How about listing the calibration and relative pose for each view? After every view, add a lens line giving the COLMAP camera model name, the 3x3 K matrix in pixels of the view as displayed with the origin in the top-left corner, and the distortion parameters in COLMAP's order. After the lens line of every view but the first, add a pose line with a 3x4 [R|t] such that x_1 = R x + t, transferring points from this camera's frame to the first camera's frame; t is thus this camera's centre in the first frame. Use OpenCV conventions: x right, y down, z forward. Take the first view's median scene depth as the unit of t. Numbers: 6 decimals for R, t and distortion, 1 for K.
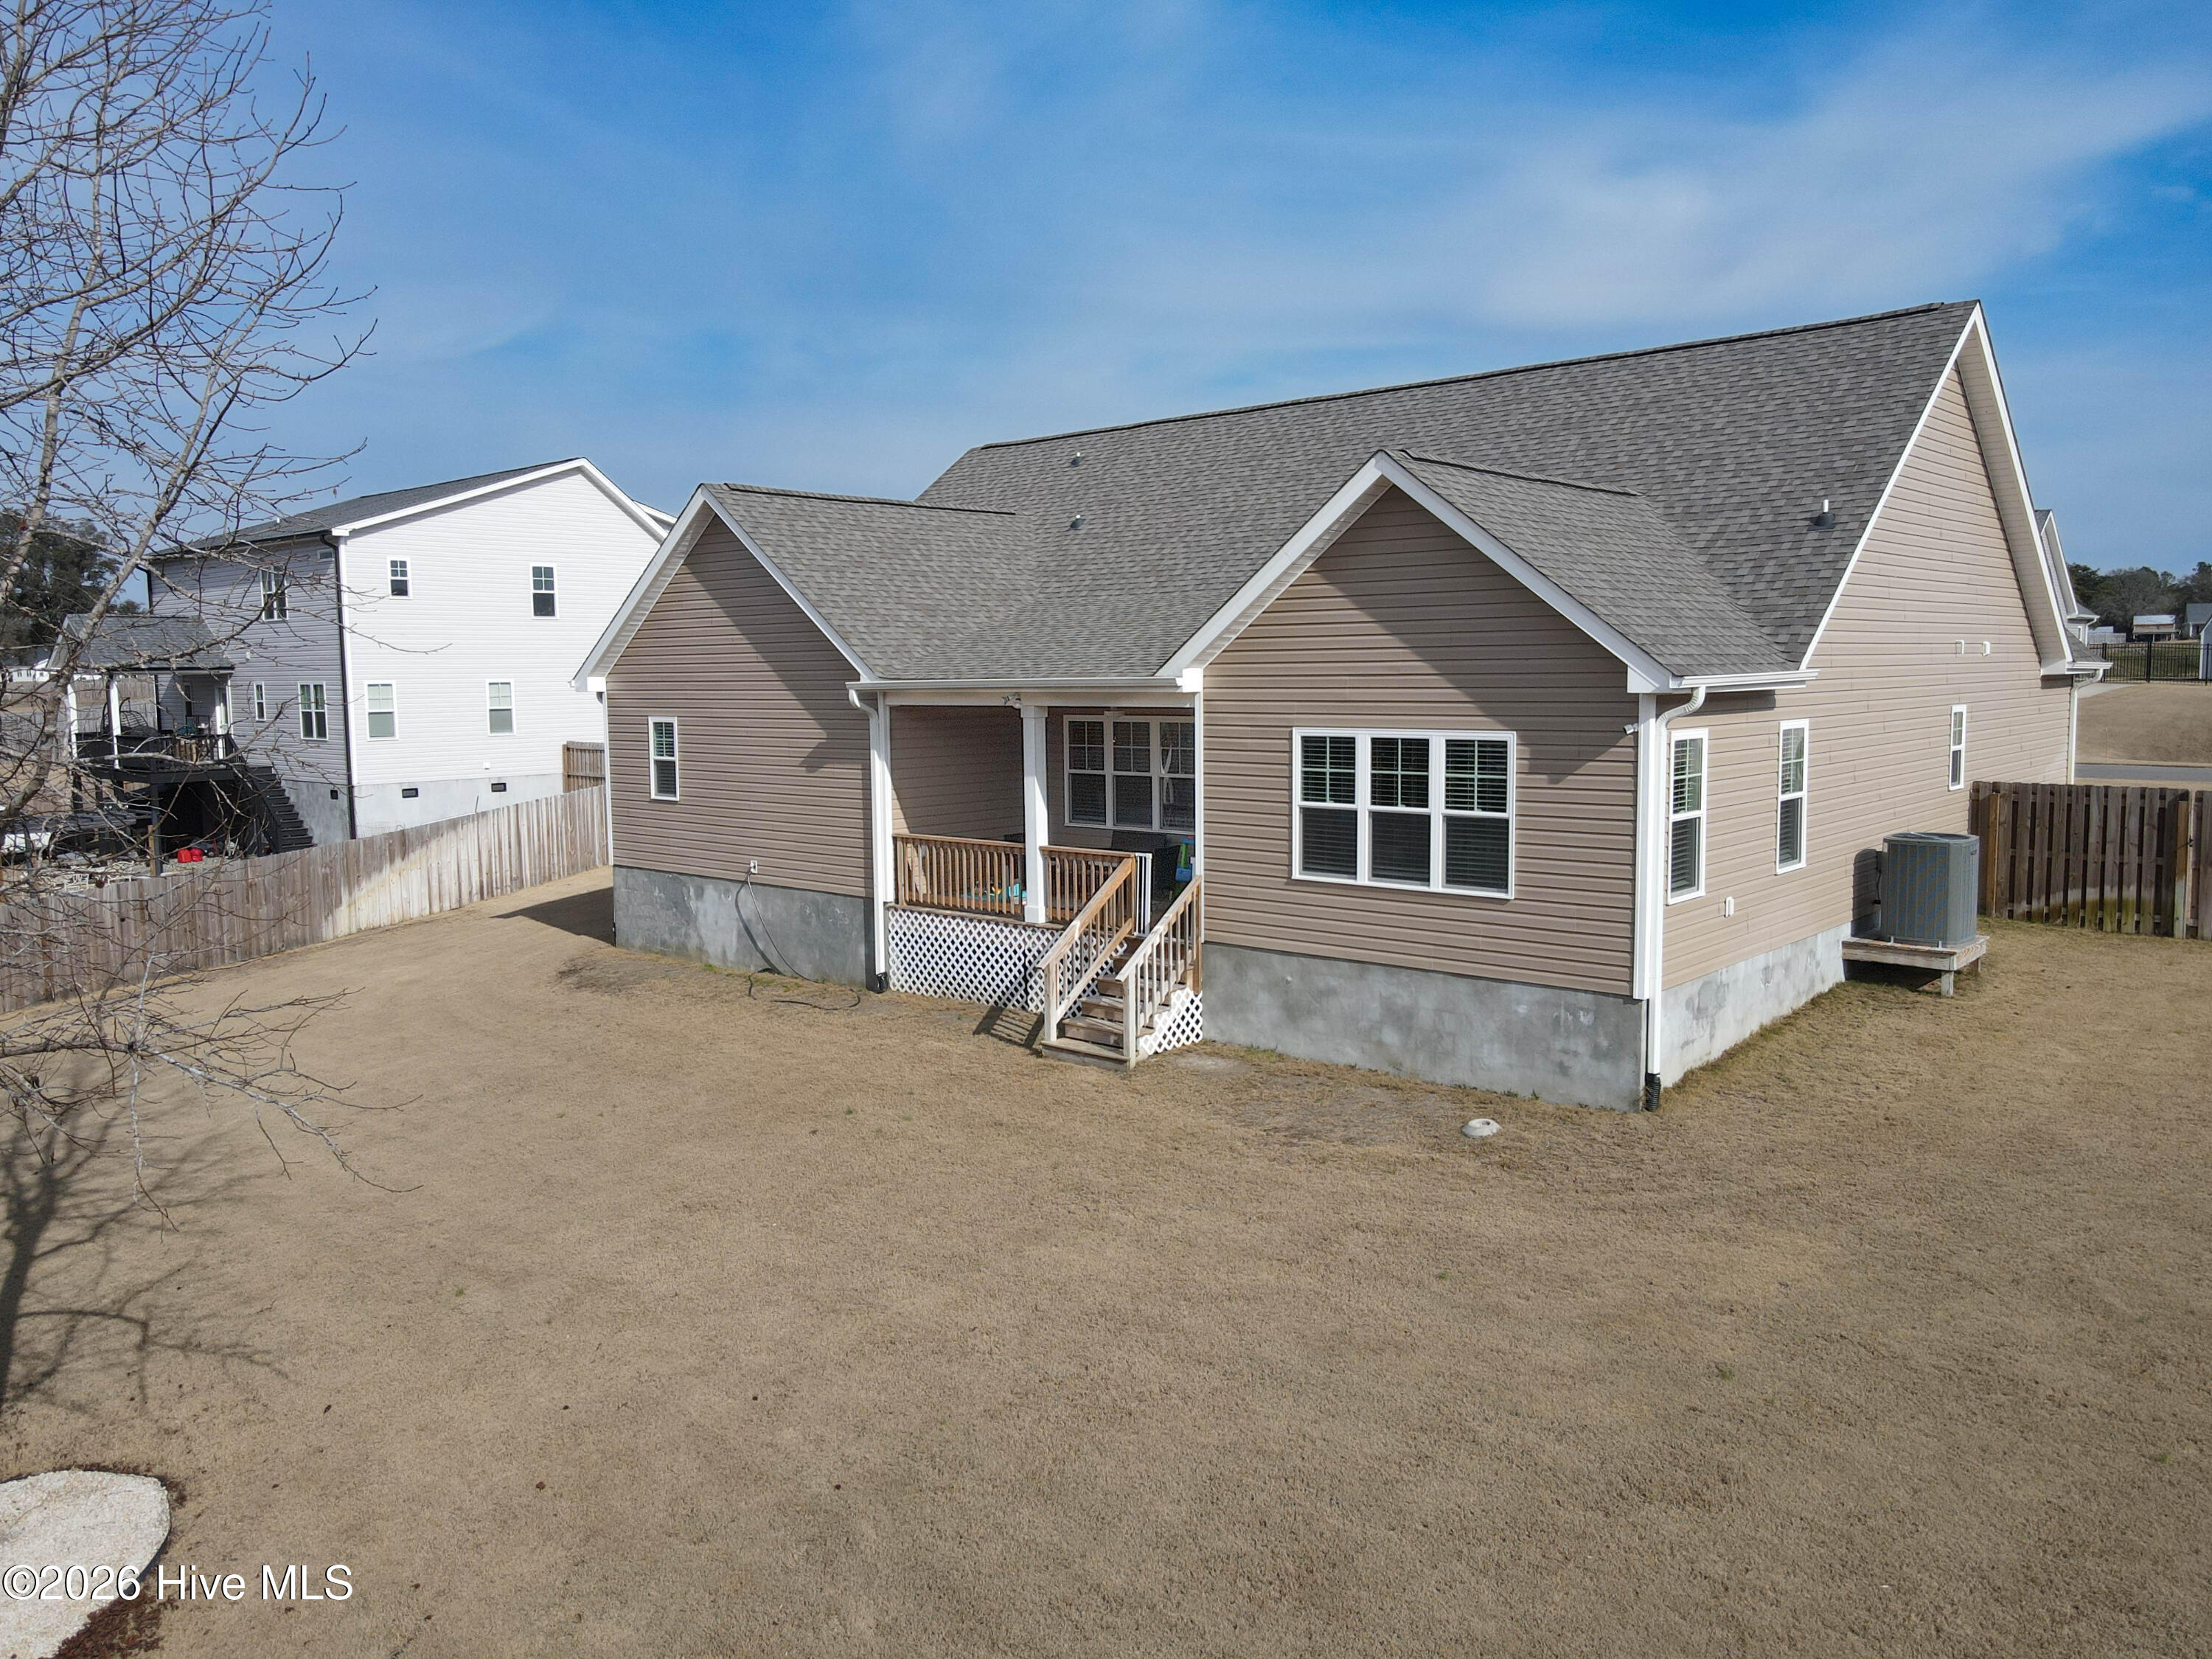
lens RADIAL K [[1639.5, 0, 1106.0], [0, 1639.5, 829.5], [0, 0, 1]] dist [-0.051625, 0.074972]
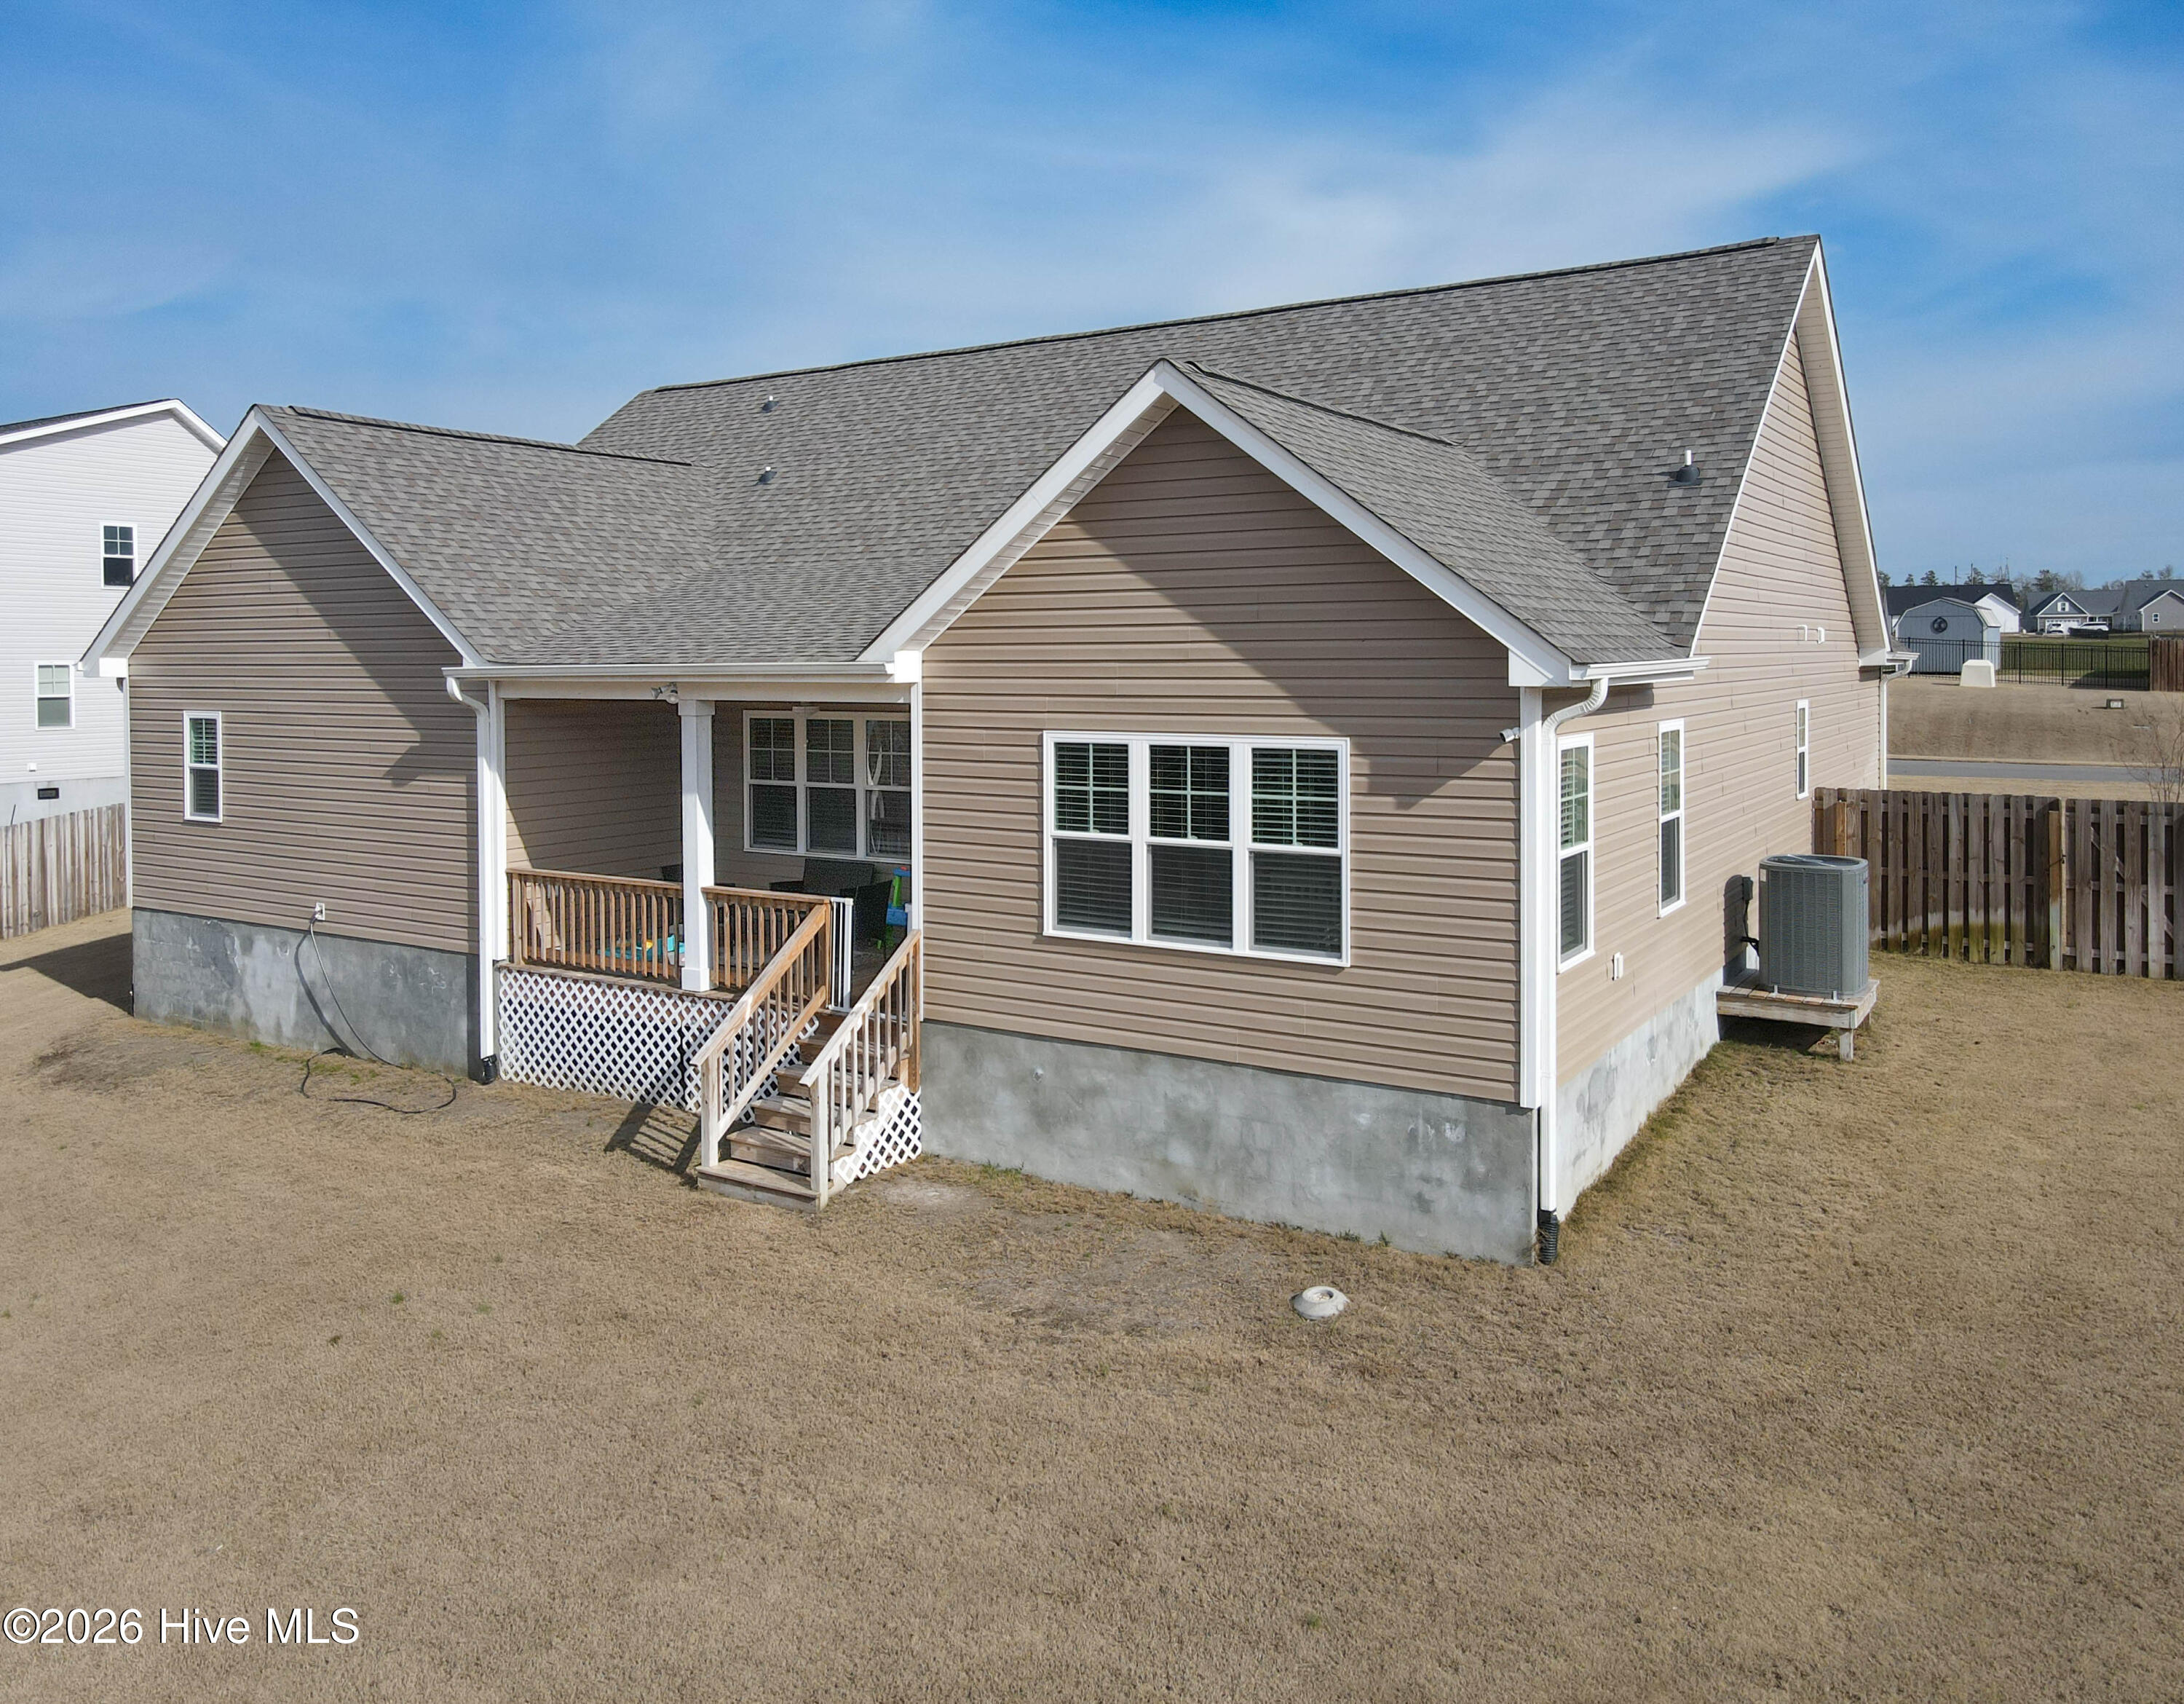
lens RADIAL K [[1642.7, 0, 1102.5], [0, 1642.7, 685.3], [0, 0, 1]] dist [-0.008962, 0.053606]
pose [[0.985467, 0.003932, 0.169819, 0.012580], [0.009844, 0.996730, -0.080204, -0.020854], [-0.169579, 0.080710, 0.982206, 0.238405]]
